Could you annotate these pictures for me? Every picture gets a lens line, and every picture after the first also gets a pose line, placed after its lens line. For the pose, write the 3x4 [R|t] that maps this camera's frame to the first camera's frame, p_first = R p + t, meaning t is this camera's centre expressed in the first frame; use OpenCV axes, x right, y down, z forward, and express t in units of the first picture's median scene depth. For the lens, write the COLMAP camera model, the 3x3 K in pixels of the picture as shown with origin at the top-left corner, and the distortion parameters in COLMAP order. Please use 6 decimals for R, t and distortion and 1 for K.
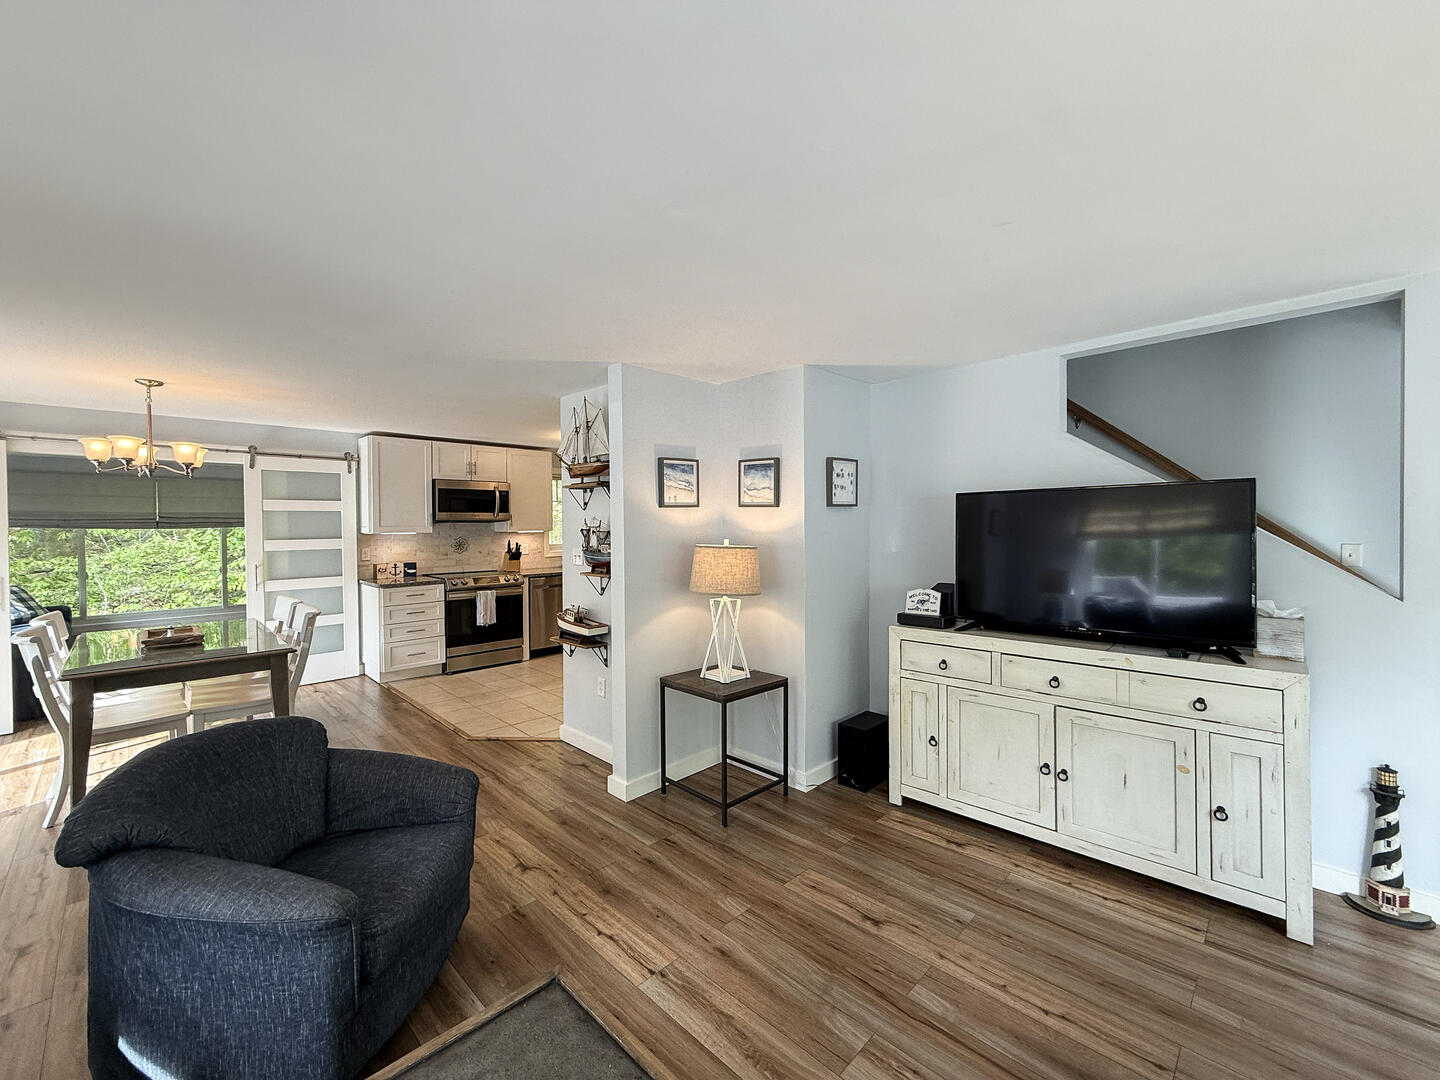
lens RADIAL K [[588.5, 0, 727.1], [0, 588.5, 535.3], [0, 0, 1]] dist [-0.001519, -0.000099]
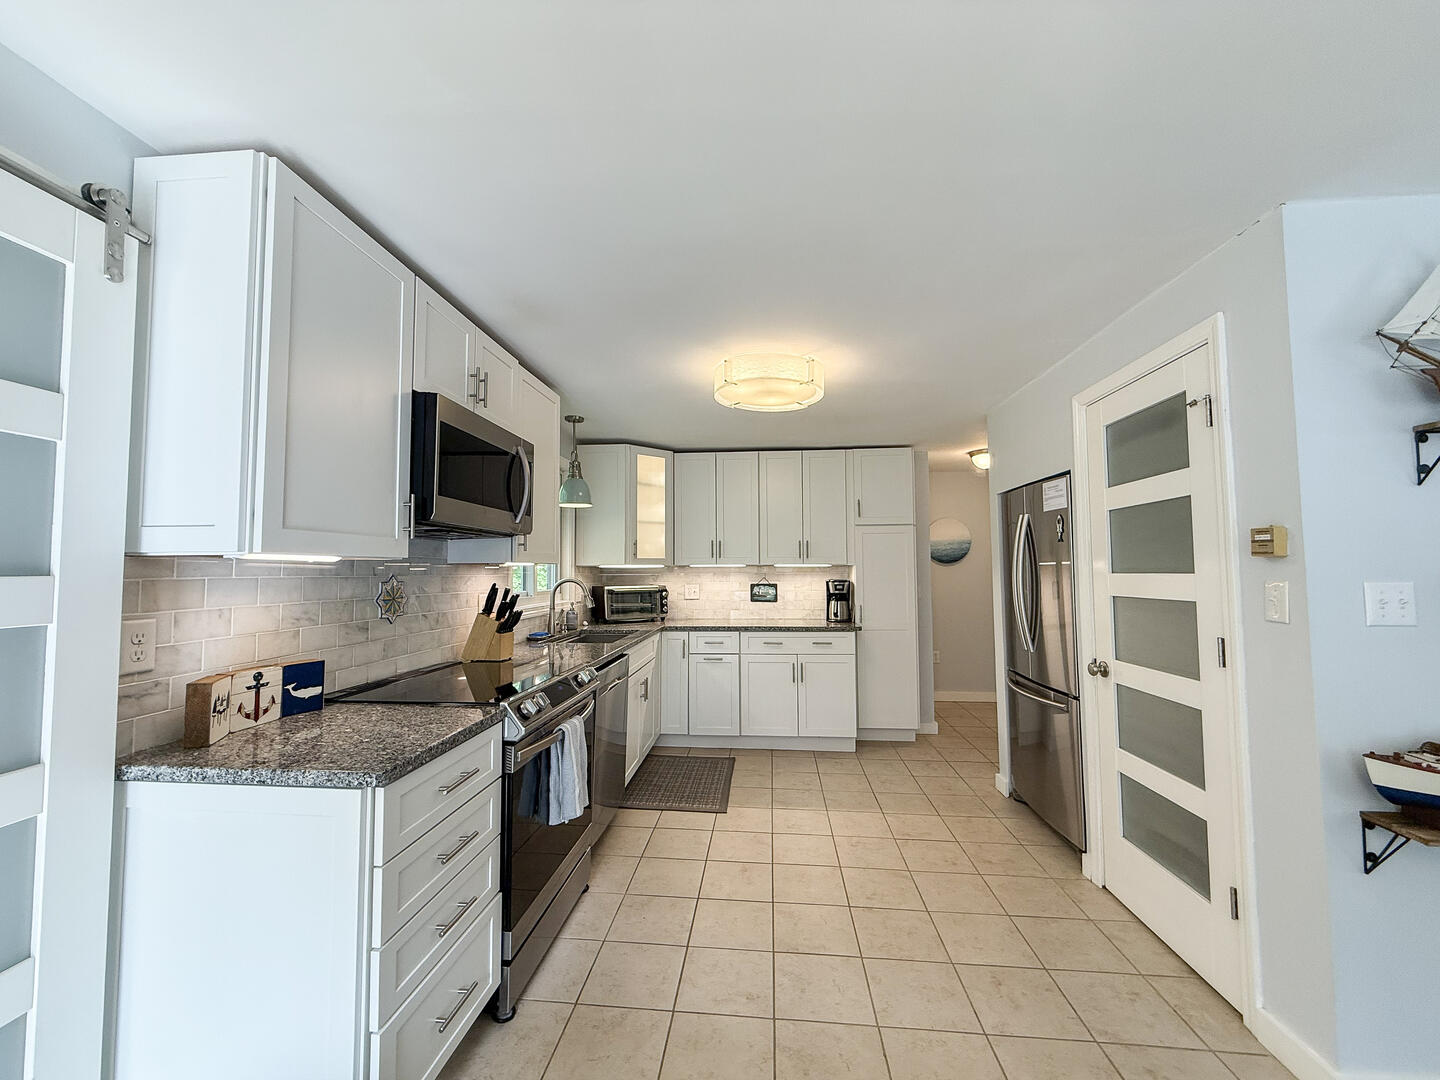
lens RADIAL K [[578.1, 0, 716.0], [0, 578.1, 543.1], [0, 0, 1]] dist [-0.001250, -0.000248]
pose [[0.784789, 0.027941, 0.619133, -0.579676], [0.016144, 0.997723, -0.065490, 0.010356], [-0.619553, 0.061391, 0.782550, 0.678600]]
